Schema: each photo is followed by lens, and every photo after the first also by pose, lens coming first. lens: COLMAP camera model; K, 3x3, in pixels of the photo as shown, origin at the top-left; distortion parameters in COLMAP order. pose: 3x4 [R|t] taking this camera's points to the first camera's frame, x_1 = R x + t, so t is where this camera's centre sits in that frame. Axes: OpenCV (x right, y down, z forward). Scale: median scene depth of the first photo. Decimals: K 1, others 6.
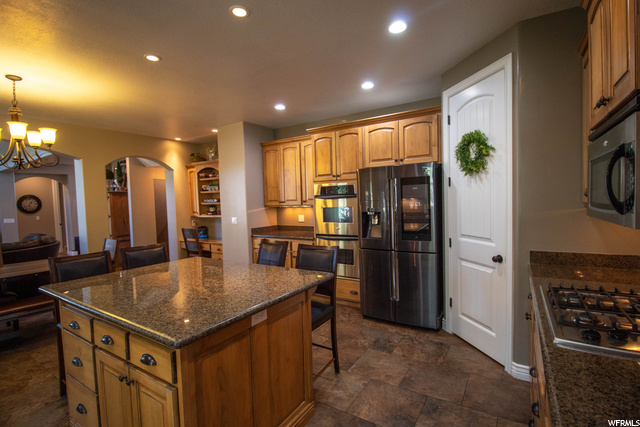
lens RADIAL K [[300.1, 0, 320.0], [0, 300.1, 213.5], [0, 0, 1]] dist [0.000507, -0.014088]
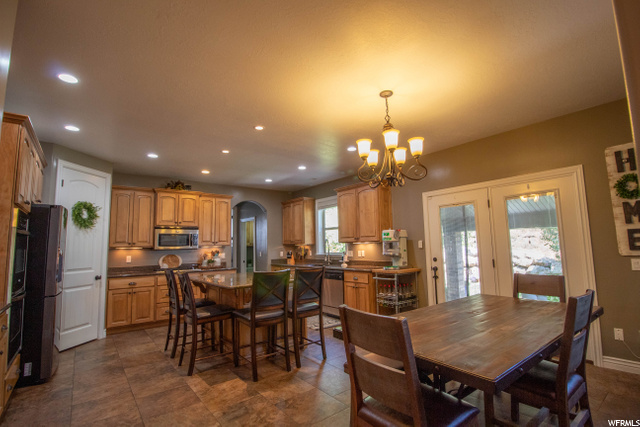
lens RADIAL K [[300.1, 0, 320.0], [0, 300.1, 213.5], [0, 0, 1]] dist [0.000507, -0.014088]
pose [[-0.935287, 0.073966, 0.346075, -1.006446], [0.052574, 0.996103, -0.070809, -0.027557], [-0.349964, -0.048032, -0.935531, 1.725076]]
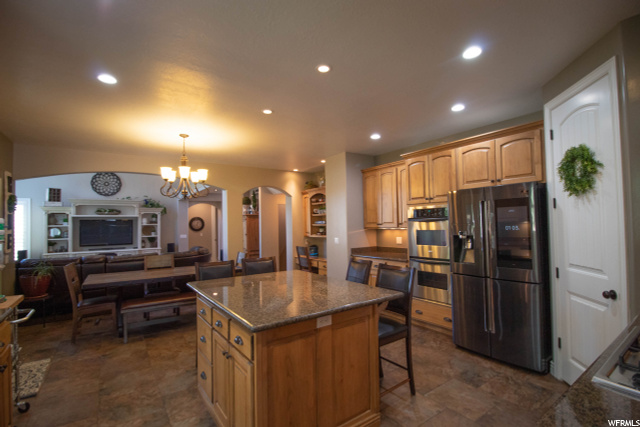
lens RADIAL K [[297.9, 0, 322.7], [0, 297.9, 215.7], [0, 0, 1]] dist [0.001754, -0.013633]
pose [[0.925965, -0.001593, -0.377606, 0.123598], [-0.023311, 0.997843, -0.061373, 0.000709], [0.376889, 0.065632, 0.923930, -0.059421]]
